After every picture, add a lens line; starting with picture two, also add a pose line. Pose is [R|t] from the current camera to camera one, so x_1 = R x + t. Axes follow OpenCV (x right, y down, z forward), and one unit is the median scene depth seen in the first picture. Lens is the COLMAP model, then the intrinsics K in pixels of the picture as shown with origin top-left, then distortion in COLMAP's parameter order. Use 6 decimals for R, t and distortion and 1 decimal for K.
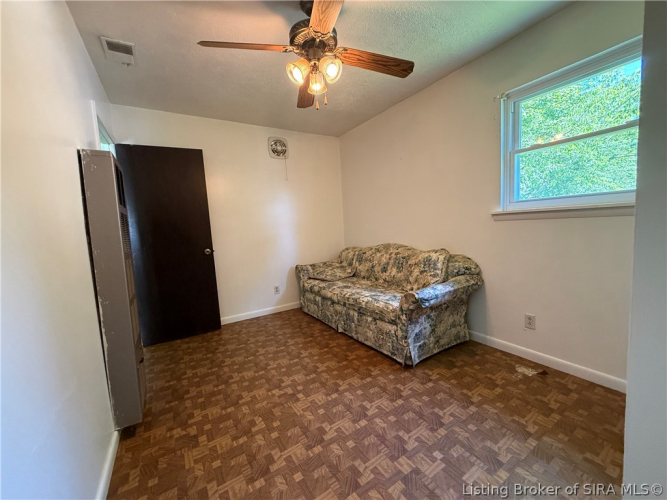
lens RADIAL K [[264.6, 0, 331.2], [0, 264.6, 248.1], [0, 0, 1]] dist [0.000070, 0.000201]
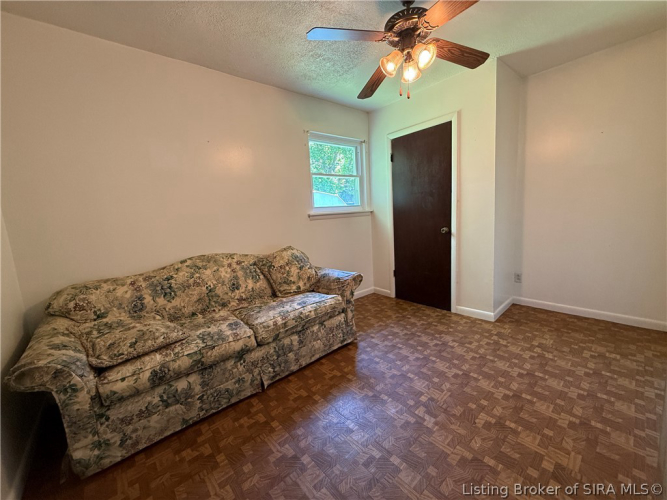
lens RADIAL K [[264.6, 0, 331.2], [0, 264.6, 252.7], [0, 0, 1]] dist [0.000070, 0.000201]
pose [[-0.138871, -0.082862, 0.986838, -0.665911], [0.154948, 0.982402, 0.104294, -0.056740], [-0.978114, 0.167392, -0.123588, 0.960710]]
